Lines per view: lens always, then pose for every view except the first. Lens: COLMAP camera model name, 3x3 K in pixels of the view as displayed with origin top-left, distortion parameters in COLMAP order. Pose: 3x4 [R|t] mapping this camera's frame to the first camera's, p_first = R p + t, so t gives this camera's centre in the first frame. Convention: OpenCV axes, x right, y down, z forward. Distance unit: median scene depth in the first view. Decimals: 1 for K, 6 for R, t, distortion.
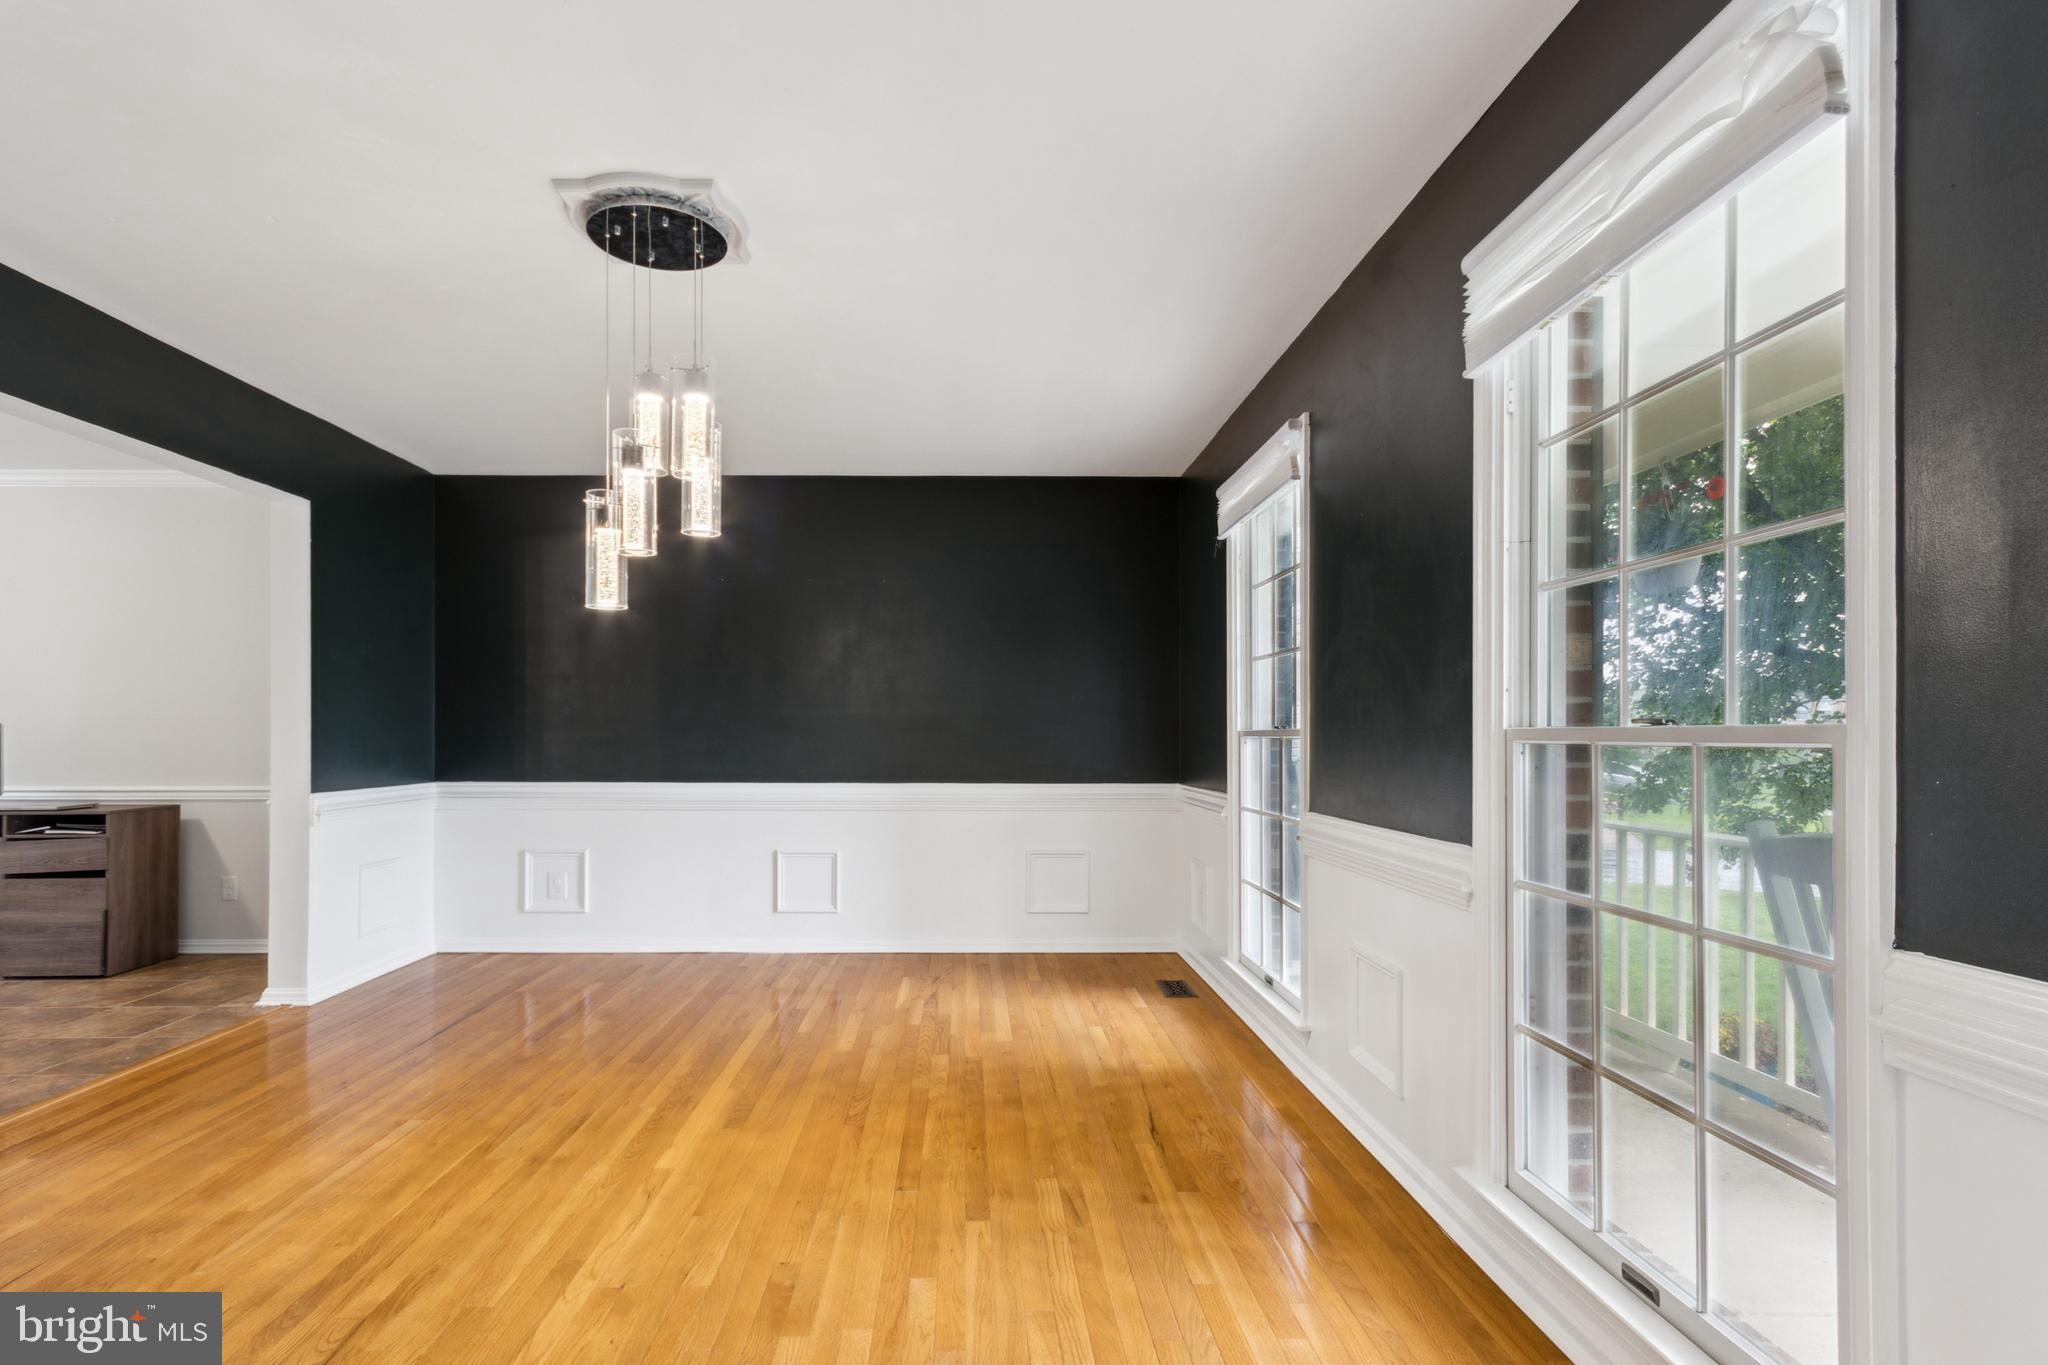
lens RADIAL K [[1013.6, 0, 985.0], [0, 1013.6, 724.3], [0, 0, 1]] dist [-0.000085, -0.000605]
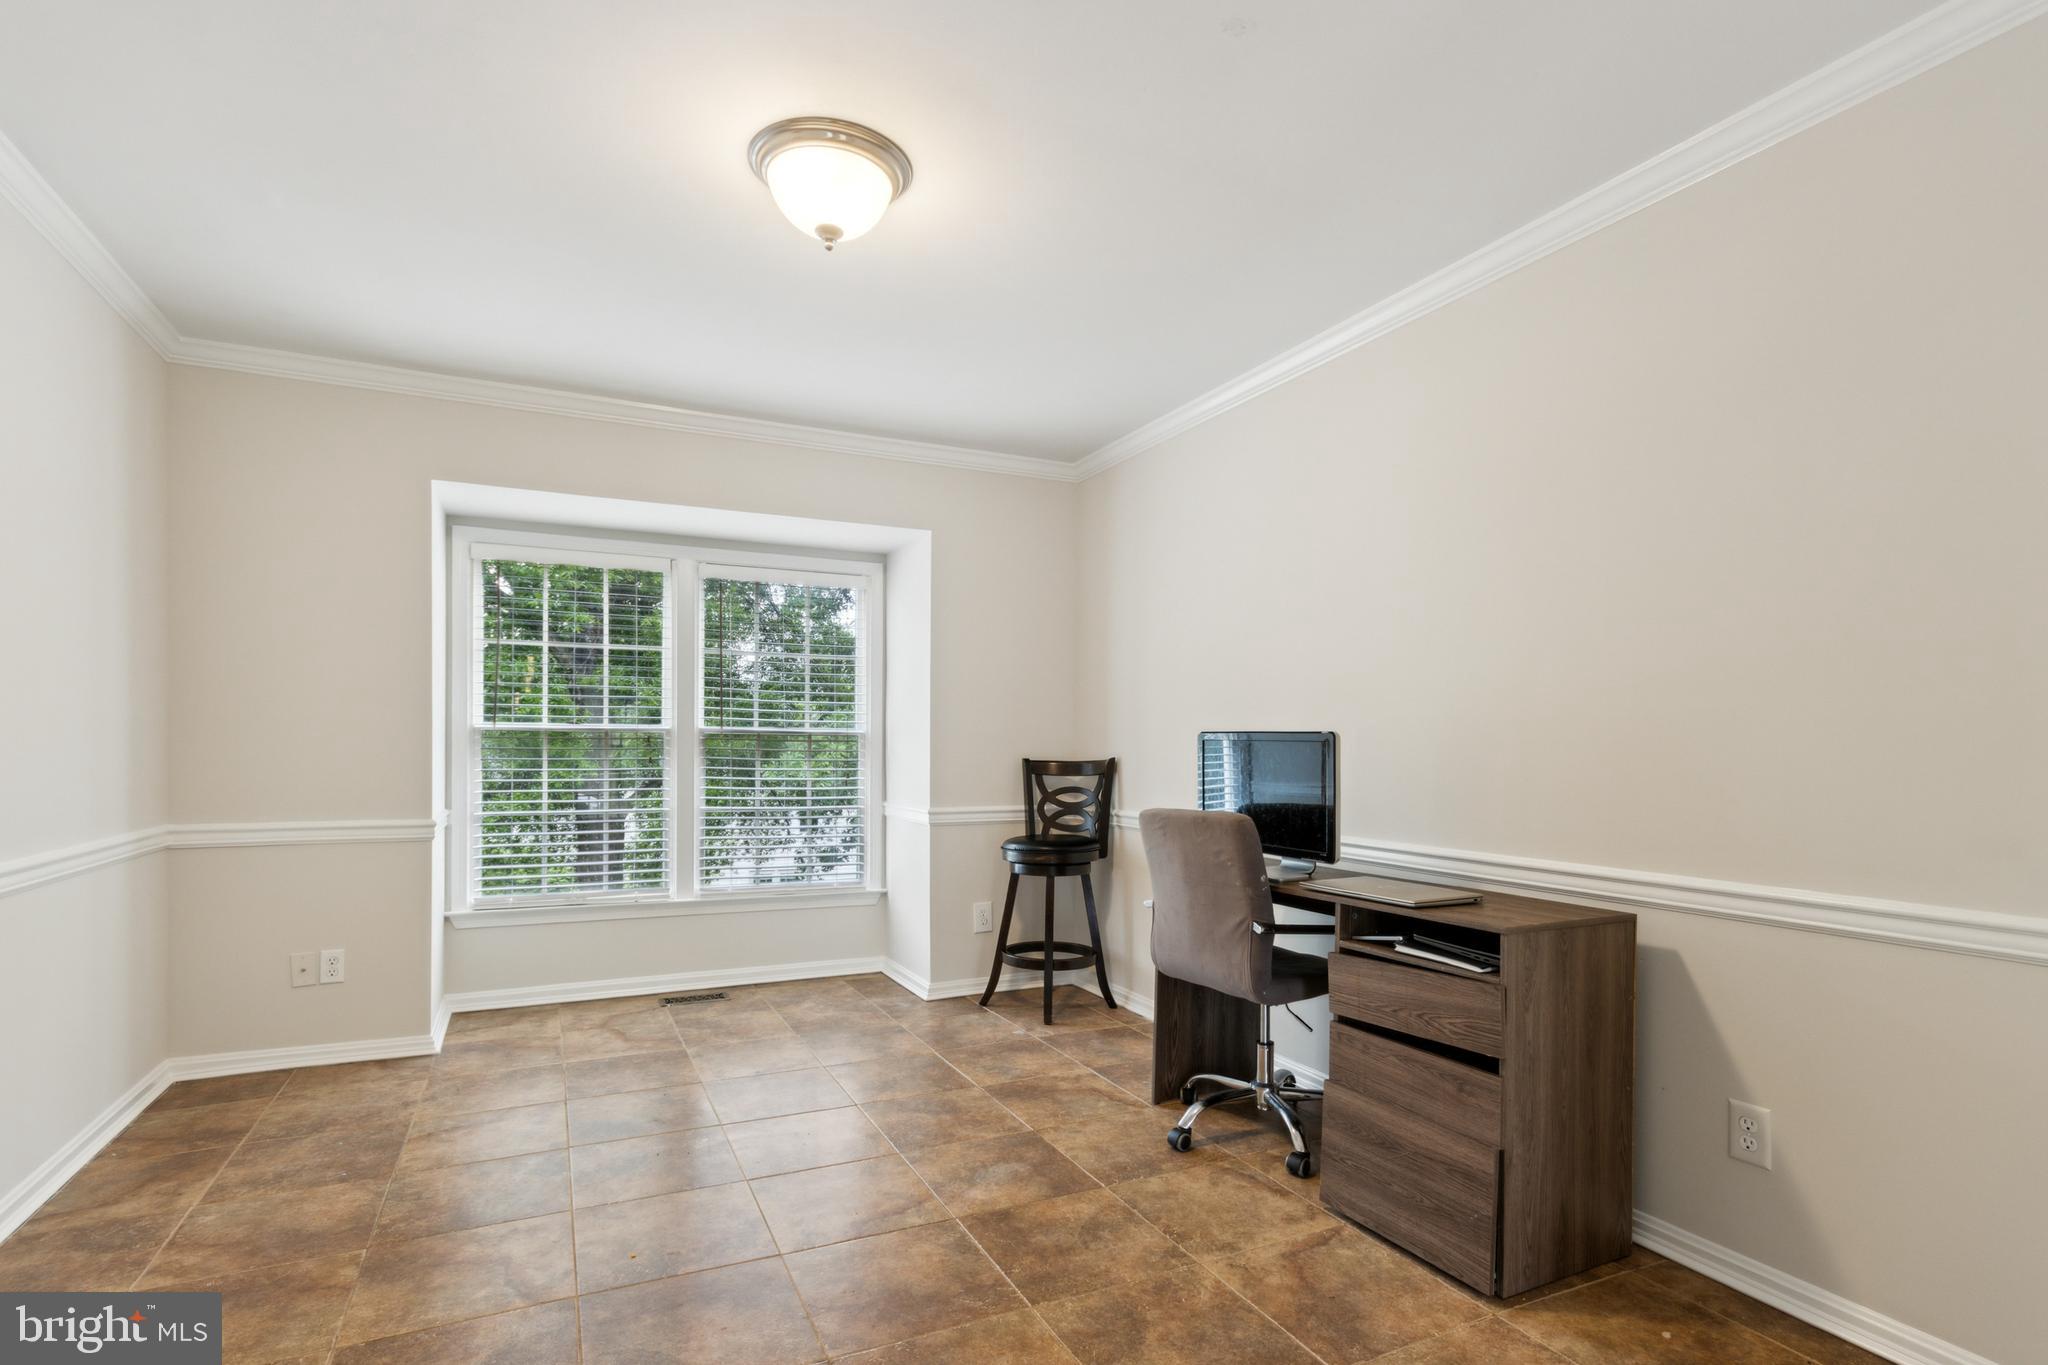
lens RADIAL K [[1013.6, 0, 985.0], [0, 1013.6, 724.3], [0, 0, 1]] dist [-0.000085, -0.000605]
pose [[0.391172, -0.004859, -0.920305, -0.534751], [-0.000919, 0.999984, -0.005670, -0.001758], [0.920317, 0.003063, 0.391161, 0.604569]]
